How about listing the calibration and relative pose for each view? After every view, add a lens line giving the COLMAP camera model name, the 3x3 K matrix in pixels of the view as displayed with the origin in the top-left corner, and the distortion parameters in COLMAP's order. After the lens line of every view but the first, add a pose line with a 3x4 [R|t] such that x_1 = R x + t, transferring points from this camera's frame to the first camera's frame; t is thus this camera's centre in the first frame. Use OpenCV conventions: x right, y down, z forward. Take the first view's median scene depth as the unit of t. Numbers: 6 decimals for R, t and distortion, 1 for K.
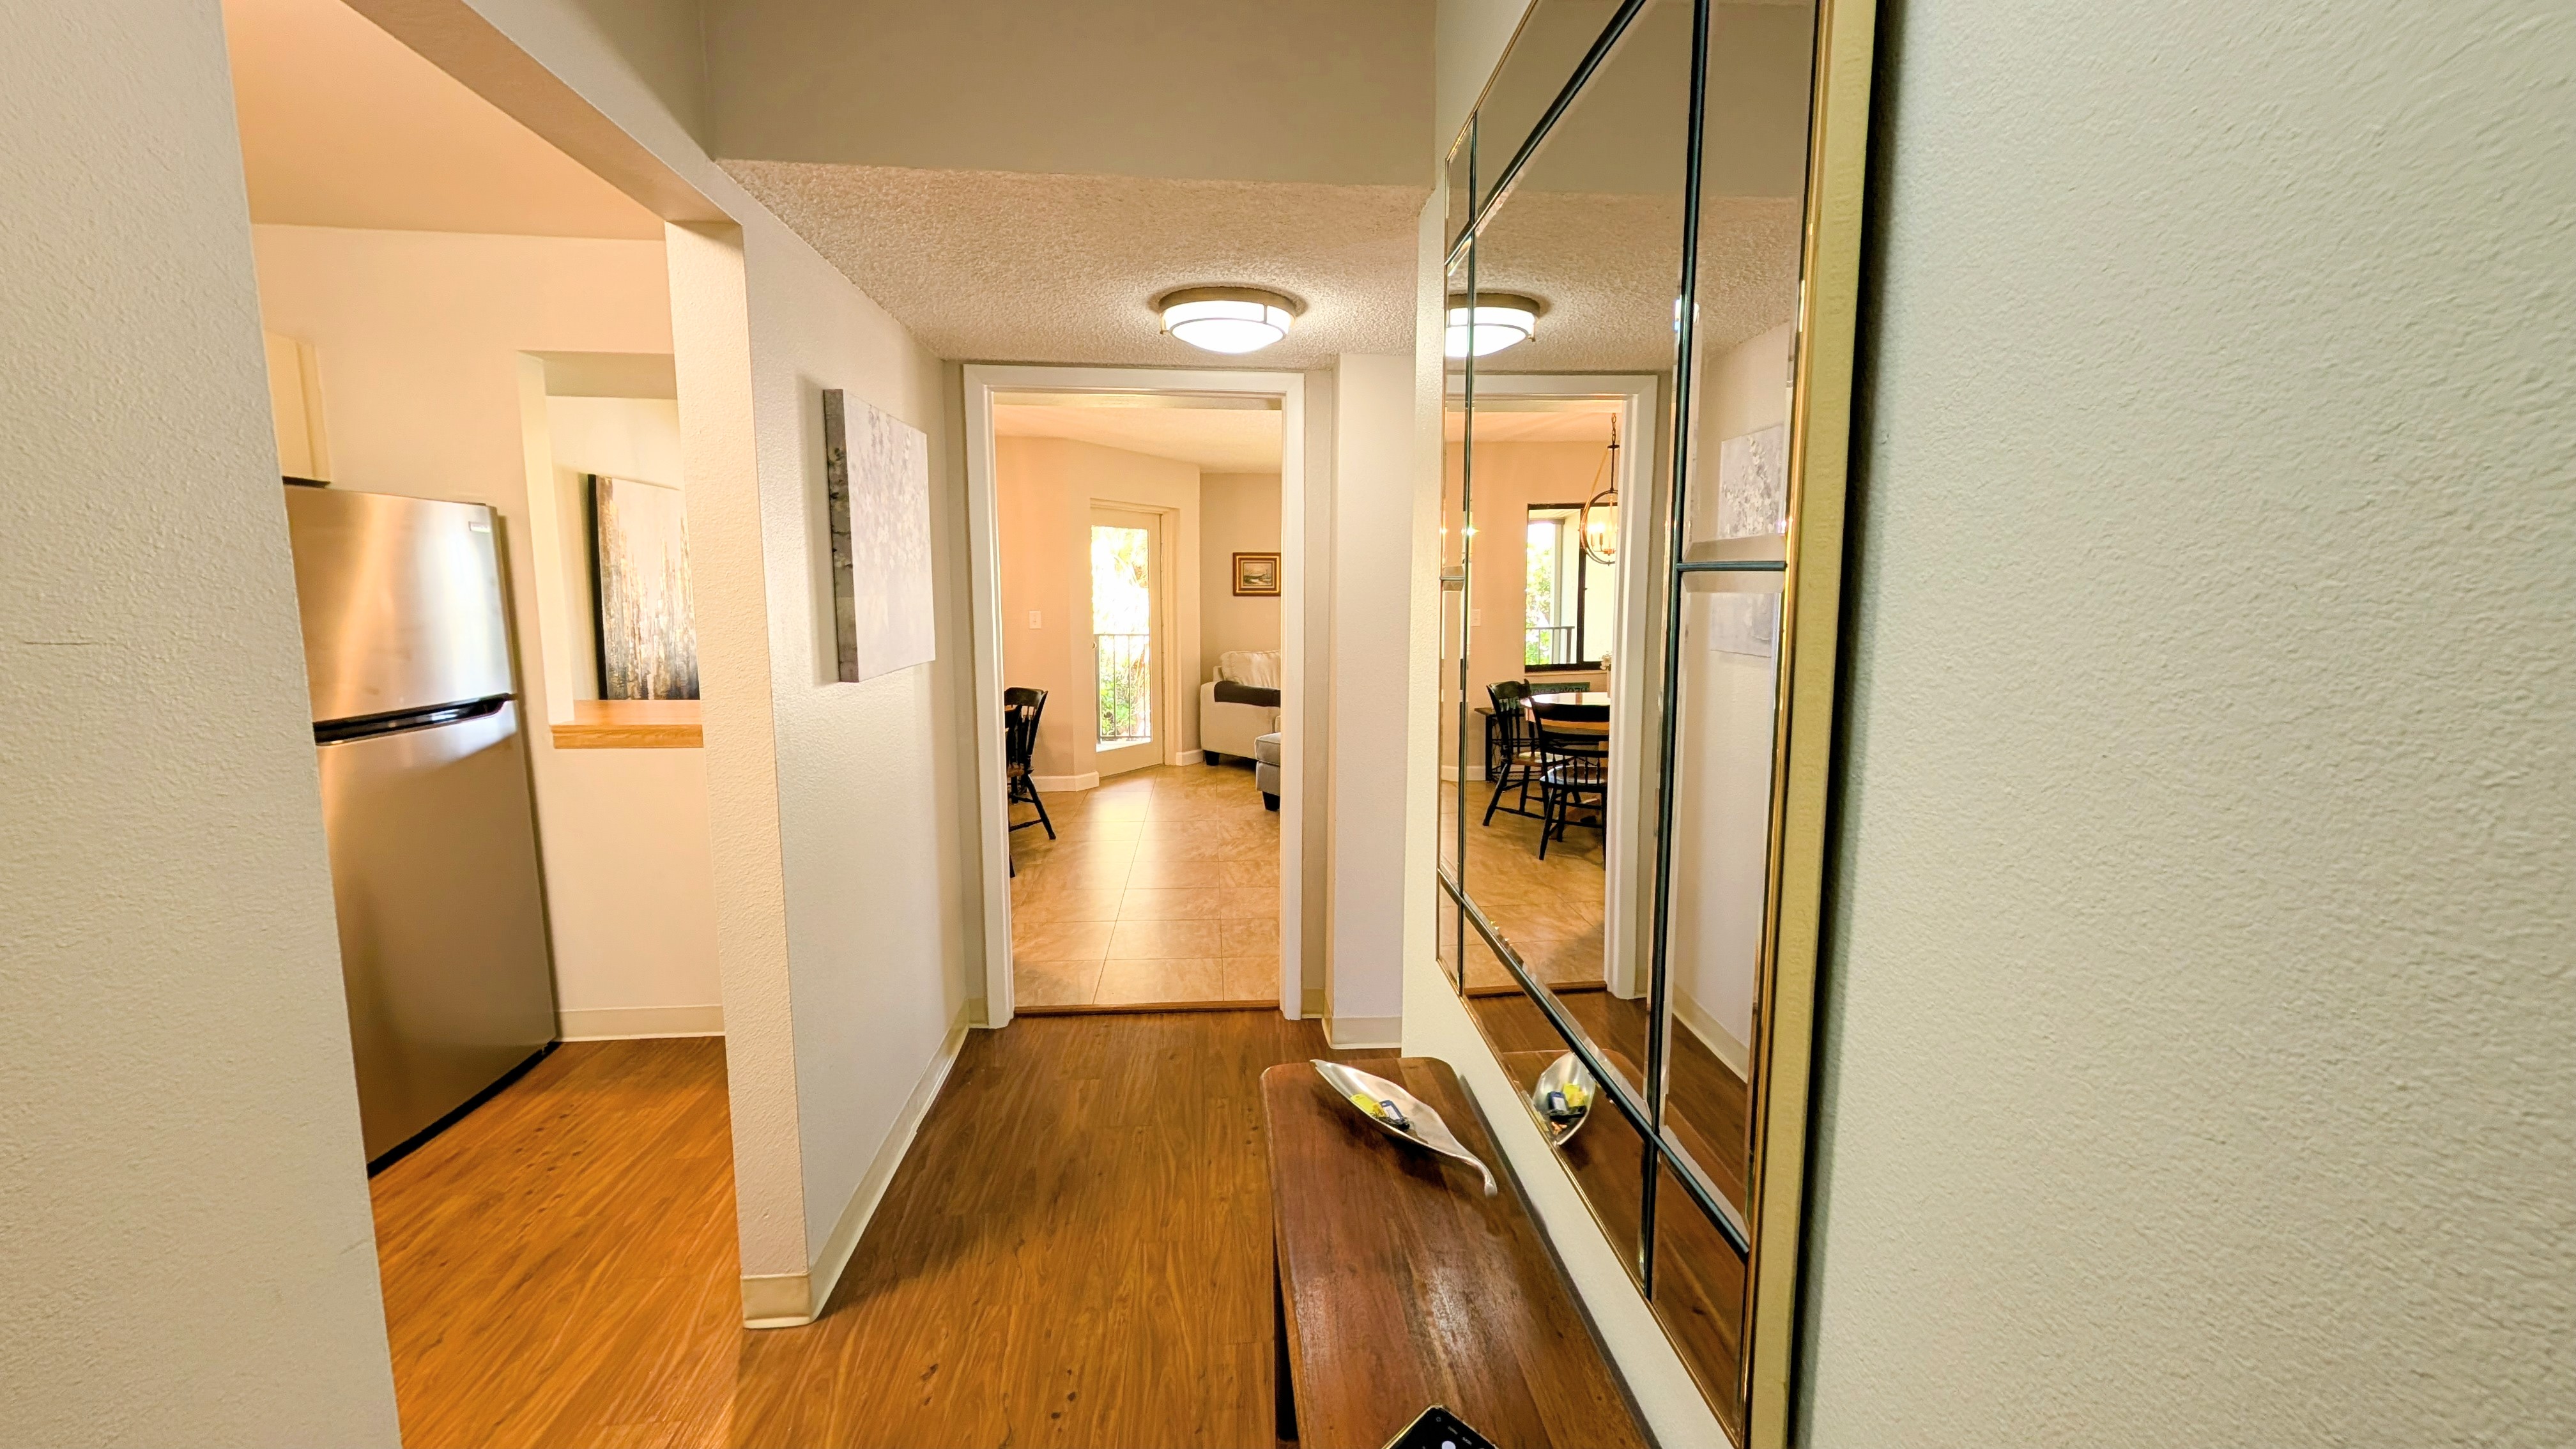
lens RADIAL K [[968.8, 0, 1292.6], [0, 968.8, 708.8], [0, 0, 1]] dist [-0.003882, 0.001322]
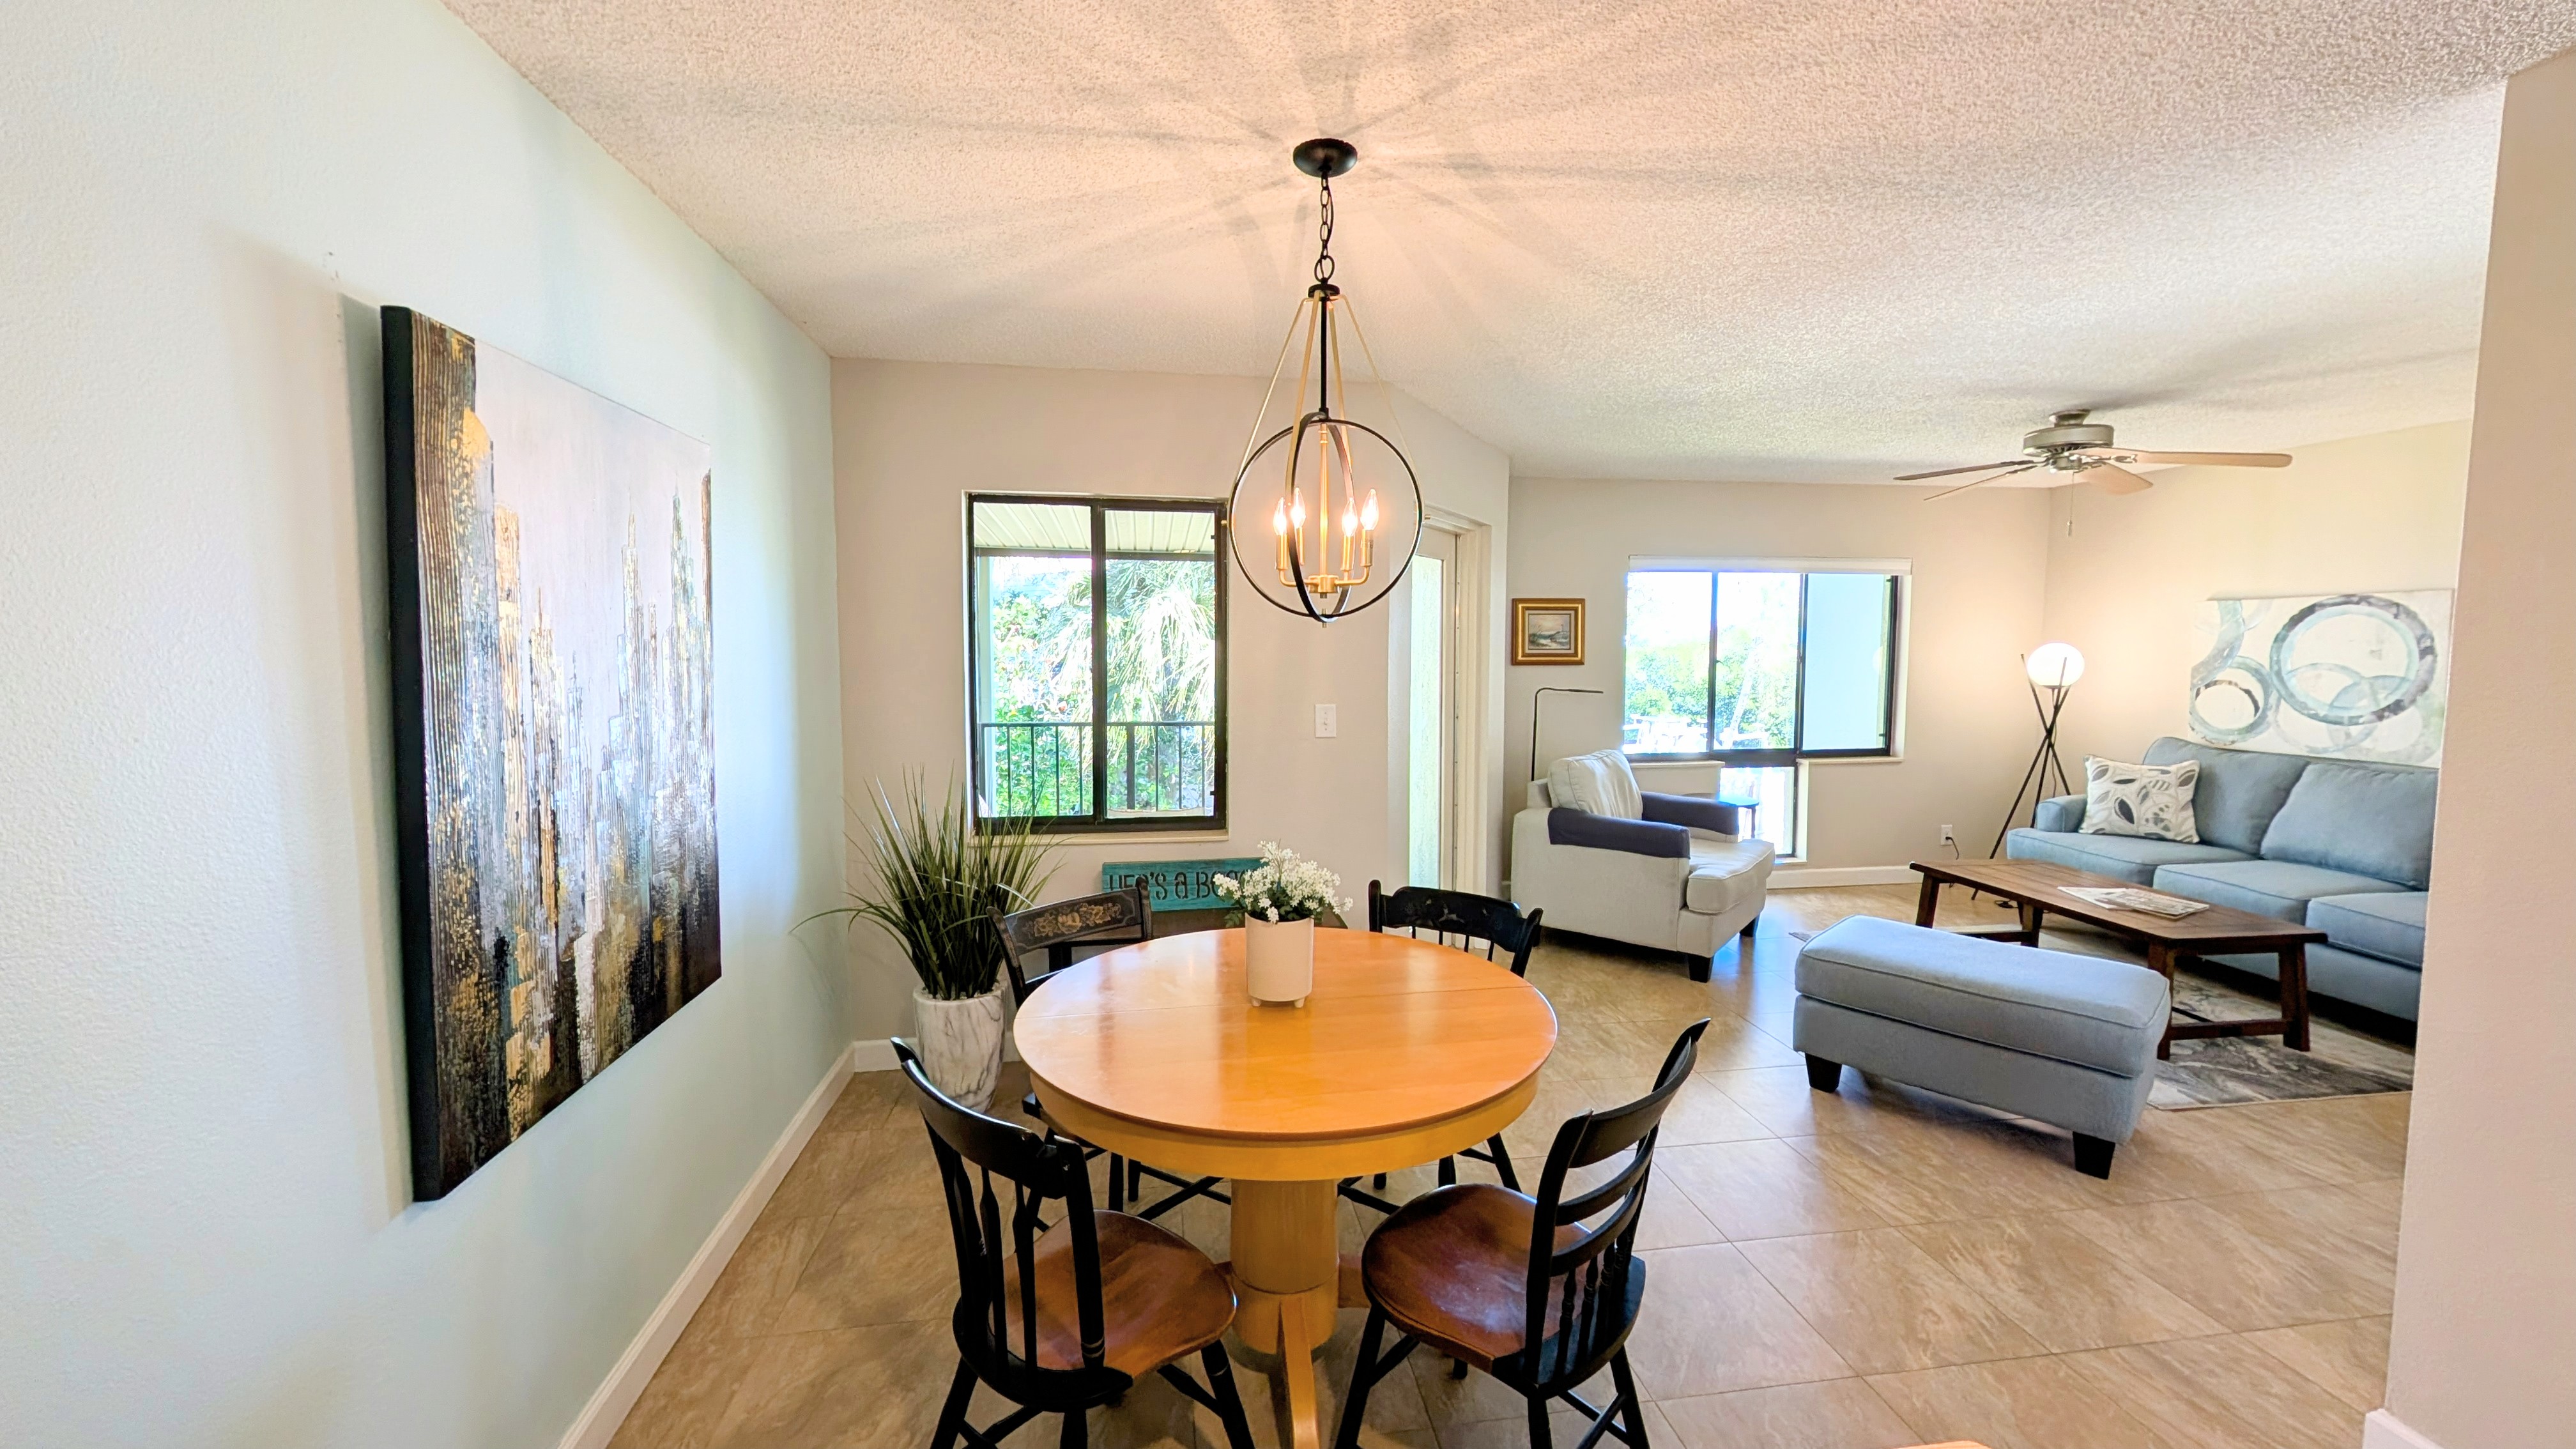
lens RADIAL K [[968.8, 0, 1290.5], [0, 968.8, 712.2], [0, 0, 1]] dist [-0.003882, 0.001322]
pose [[0.998309, -0.007815, 0.057603, -0.377775], [0.010671, 0.998720, -0.049439, -0.083578], [-0.057143, 0.049970, 0.997115, 0.558147]]
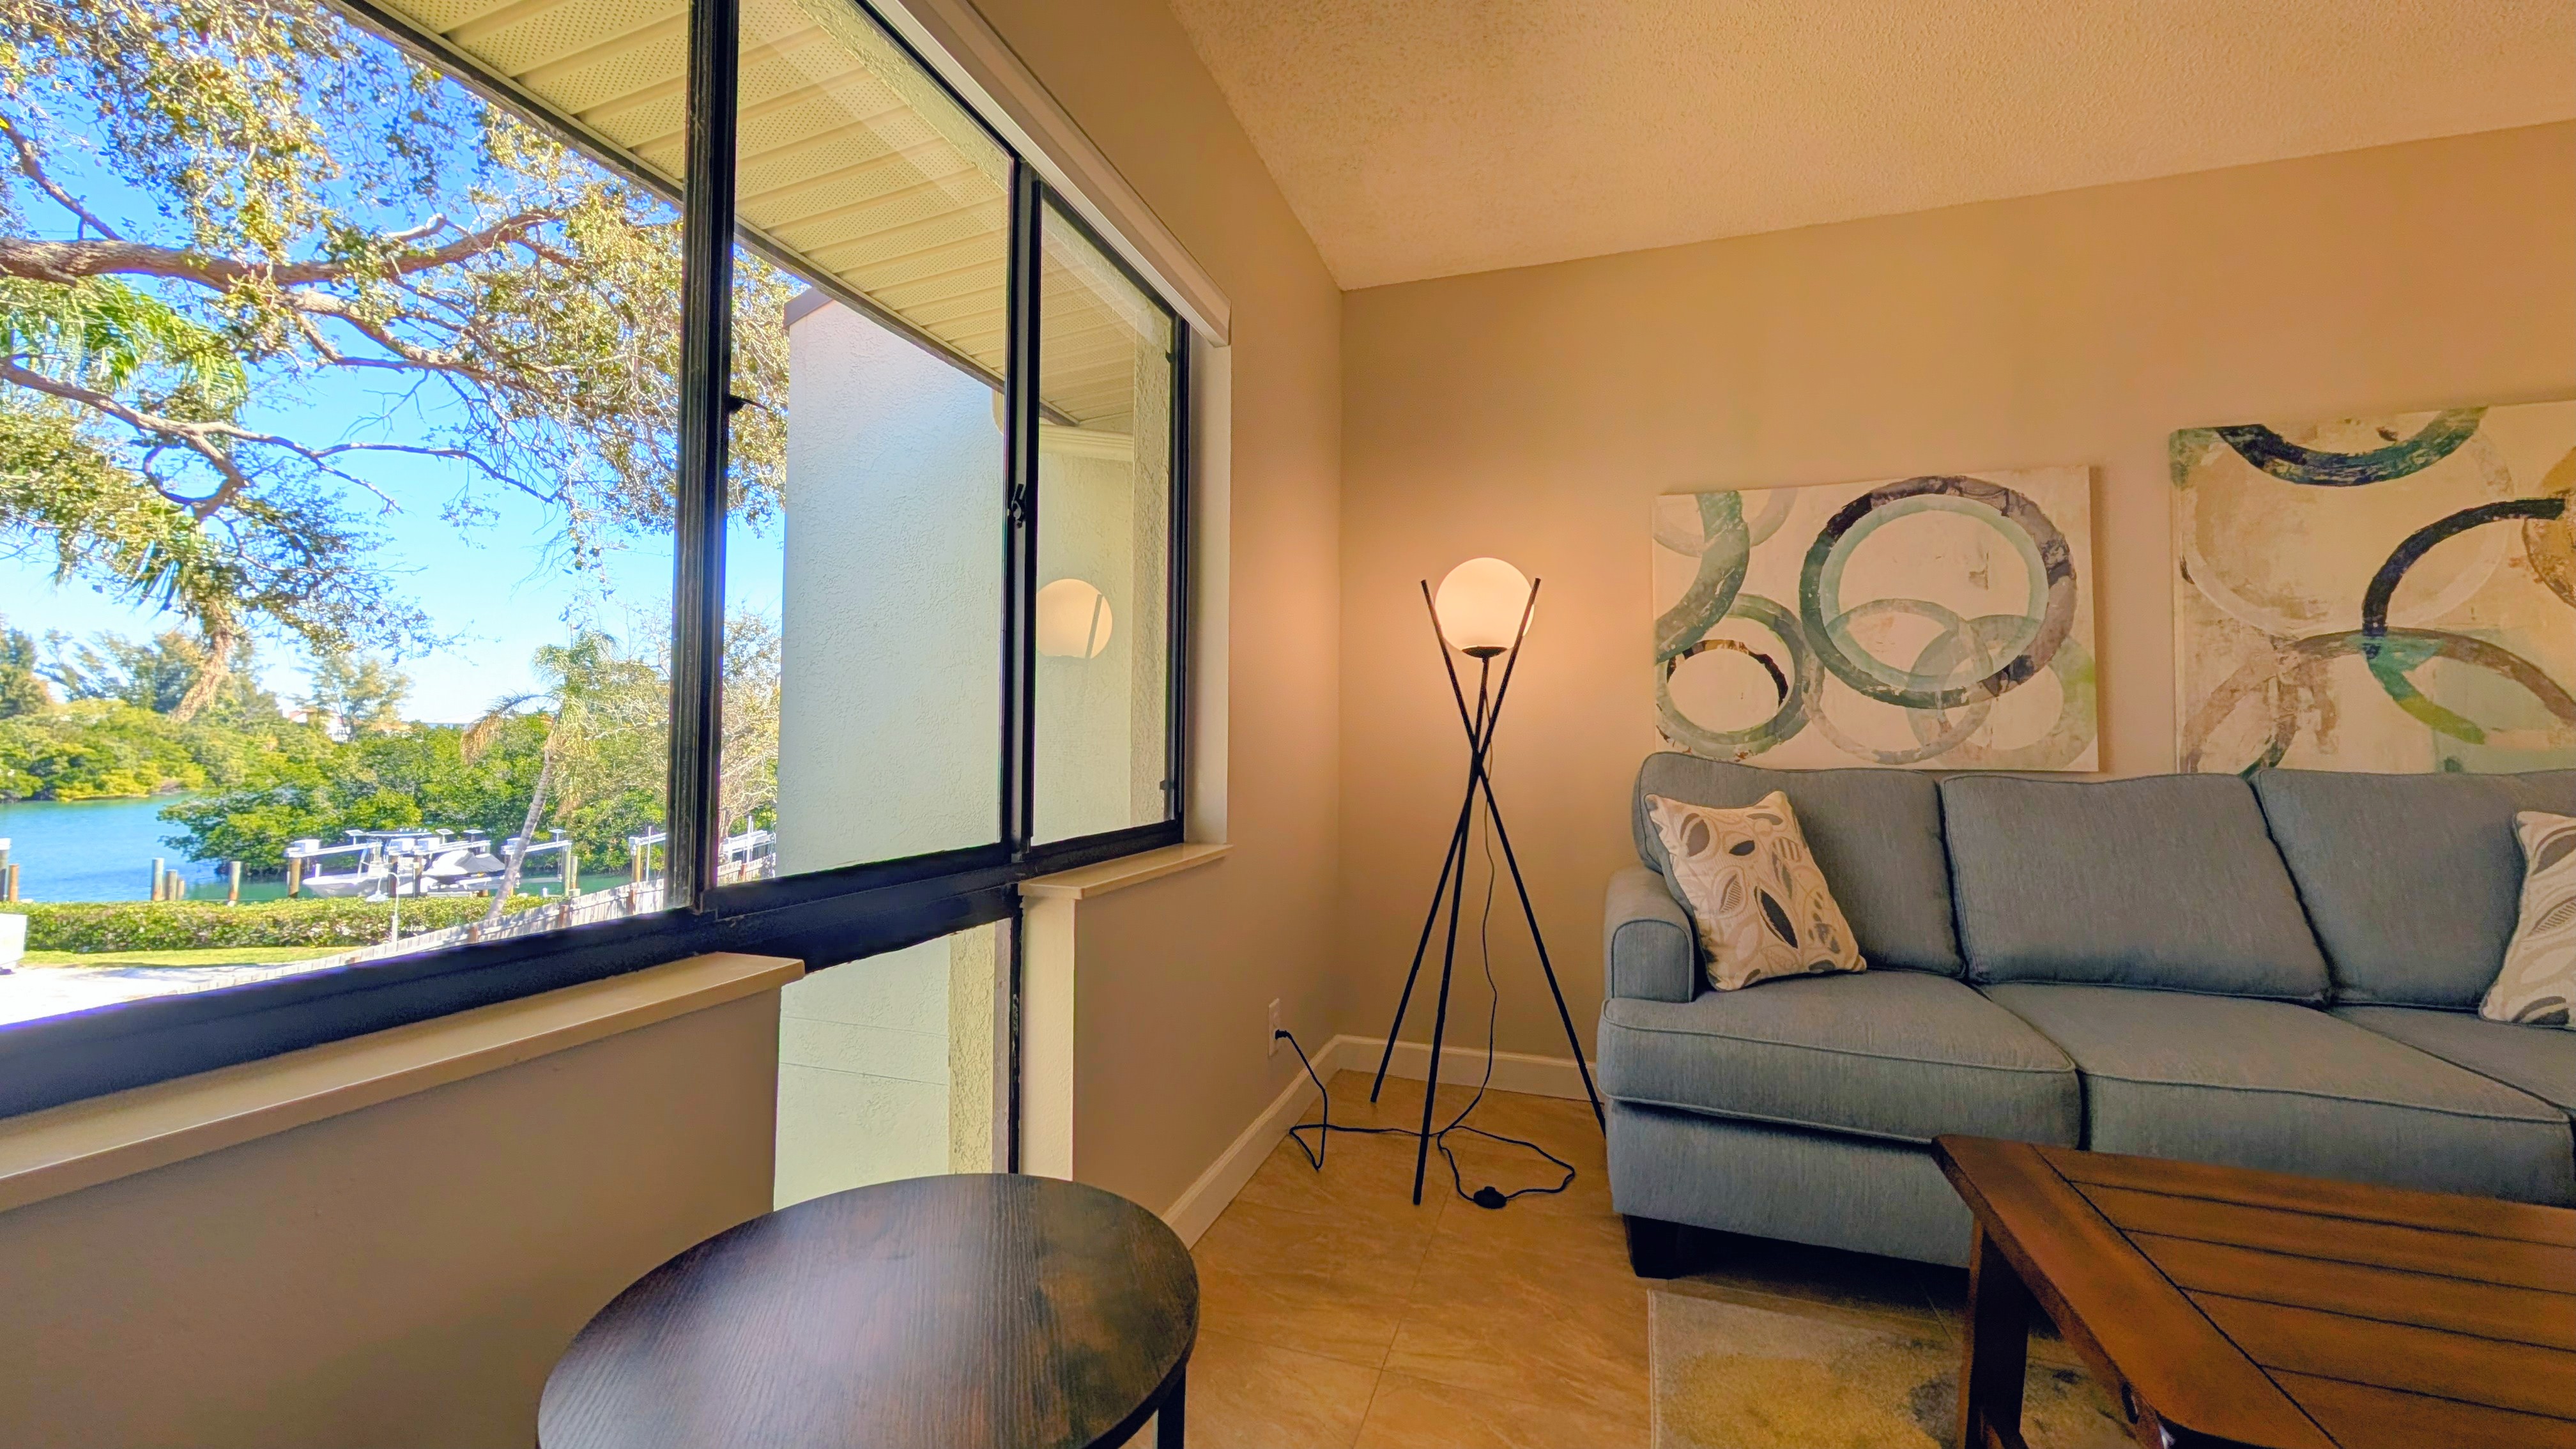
lens RADIAL K [[968.8, 0, 1294.6], [0, 968.8, 718.7], [0, 0, 1]] dist [-0.003882, 0.001322]
pose [[0.393266, 0.025093, 0.919082, 0.015148], [0.105443, 0.991801, -0.072197, -0.097180], [-0.913358, 0.125304, 0.387396, 1.406747]]
